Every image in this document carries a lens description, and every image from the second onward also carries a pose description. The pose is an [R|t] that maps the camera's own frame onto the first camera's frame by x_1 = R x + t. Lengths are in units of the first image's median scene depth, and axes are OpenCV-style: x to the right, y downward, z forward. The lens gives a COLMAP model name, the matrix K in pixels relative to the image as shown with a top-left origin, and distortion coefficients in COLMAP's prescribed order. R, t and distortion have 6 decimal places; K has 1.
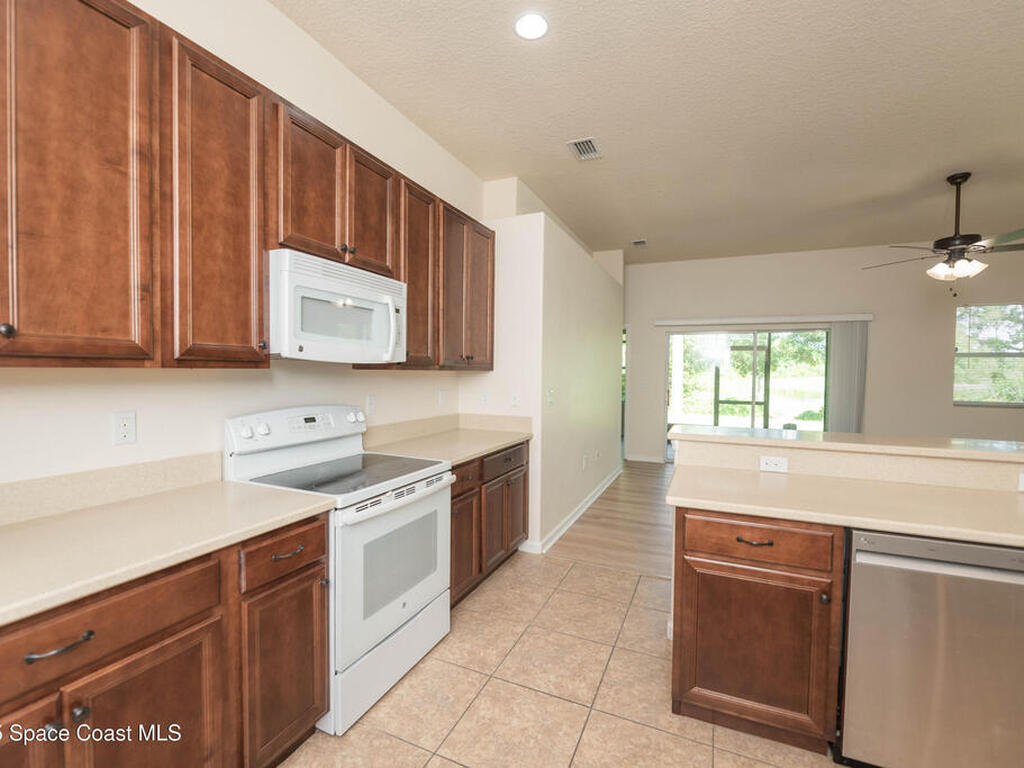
lens RADIAL K [[455.0, 0, 508.9], [0, 455.0, 383.8], [0, 0, 1]] dist [0.002526, 0.000068]
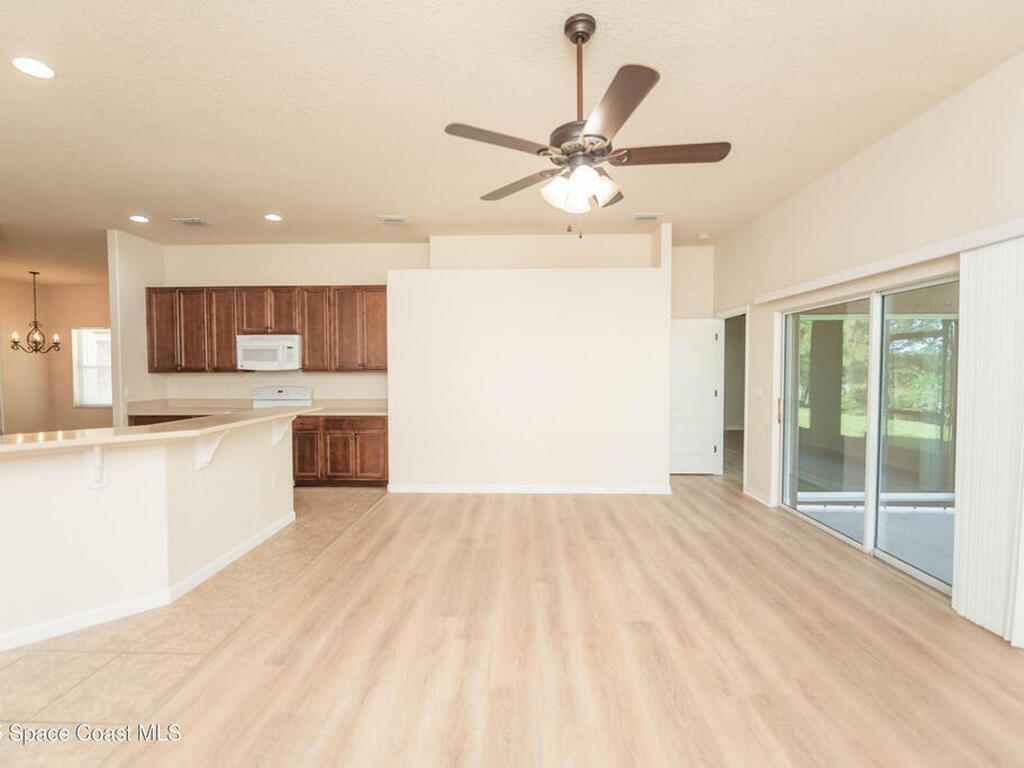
lens RADIAL K [[455.0, 0, 508.9], [0, 455.0, 383.8], [0, 0, 1]] dist [0.002526, 0.000068]
pose [[0.383533, 0.015799, -0.923392, 2.617788], [-0.019987, 0.999761, 0.008804, -0.016859], [0.923311, 0.015079, 0.383757, 1.252234]]
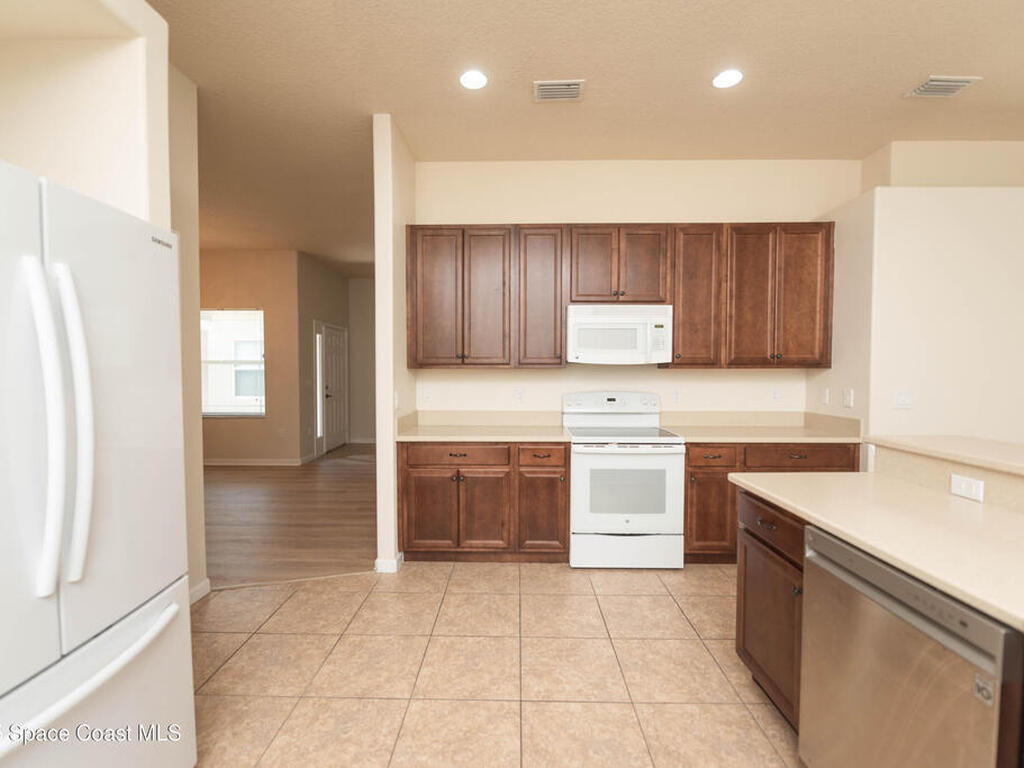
lens RADIAL K [[455.0, 0, 508.9], [0, 455.0, 383.8], [0, 0, 1]] dist [0.002526, 0.000068]
pose [[0.394317, 0.016322, -0.918830, 0.940613], [-0.022541, 0.999713, 0.008085, 0.017763], [0.918698, 0.017523, 0.394572, 0.018128]]
